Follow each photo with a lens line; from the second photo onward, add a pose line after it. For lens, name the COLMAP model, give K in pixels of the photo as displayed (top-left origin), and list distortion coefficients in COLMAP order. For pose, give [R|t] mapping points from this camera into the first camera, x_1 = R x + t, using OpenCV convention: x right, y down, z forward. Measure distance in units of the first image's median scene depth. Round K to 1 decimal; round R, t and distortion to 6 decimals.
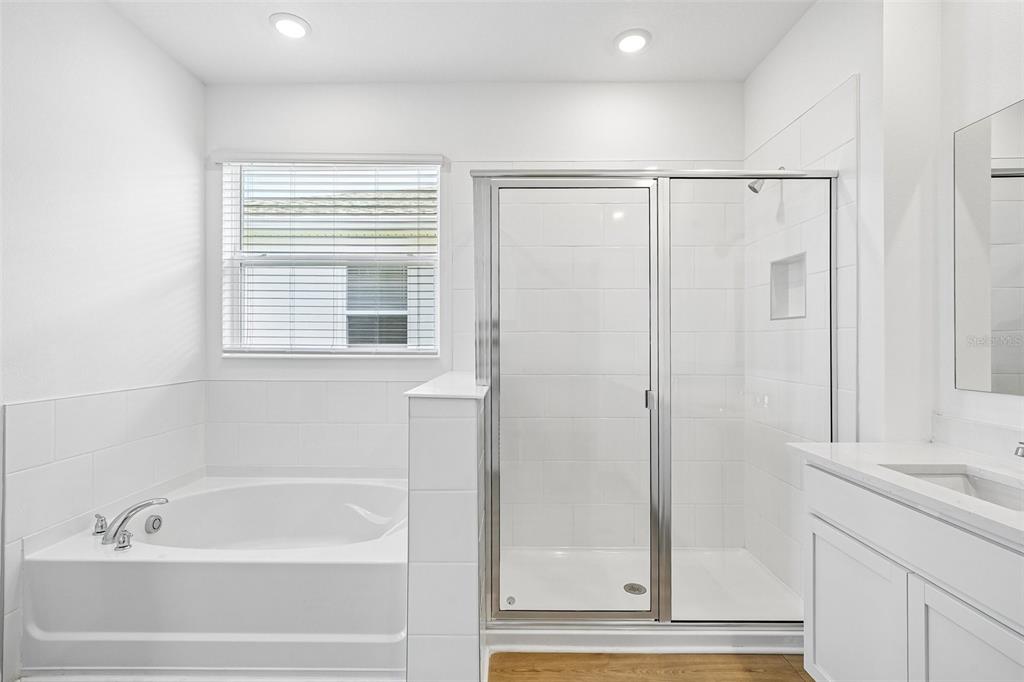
lens RADIAL K [[483.8, 0, 512.0], [0, 483.8, 341.0], [0, 0, 1]] dist [0.002709, 0.001161]
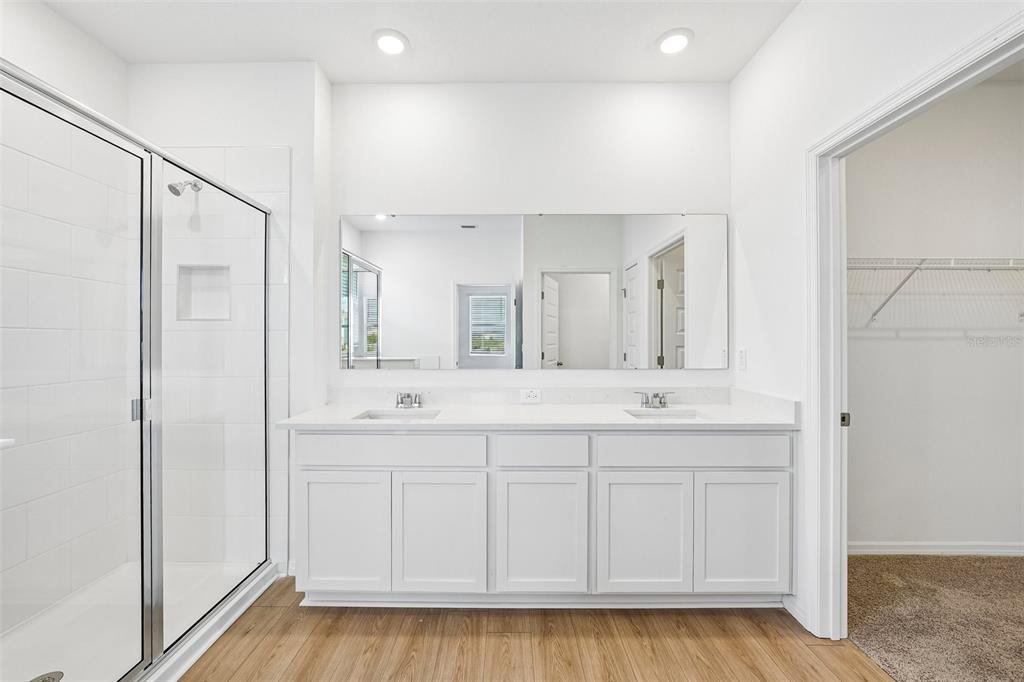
lens RADIAL K [[418.2, 0, 507.0], [0, 418.2, 342.5], [0, 0, 1]] dist [-0.028924, 0.011570]
pose [[-0.002520, -0.003533, 0.999991, -0.433210], [-0.000724, 0.999994, 0.003531, 0.000269], [-0.999997, -0.000715, -0.002522, 0.368865]]
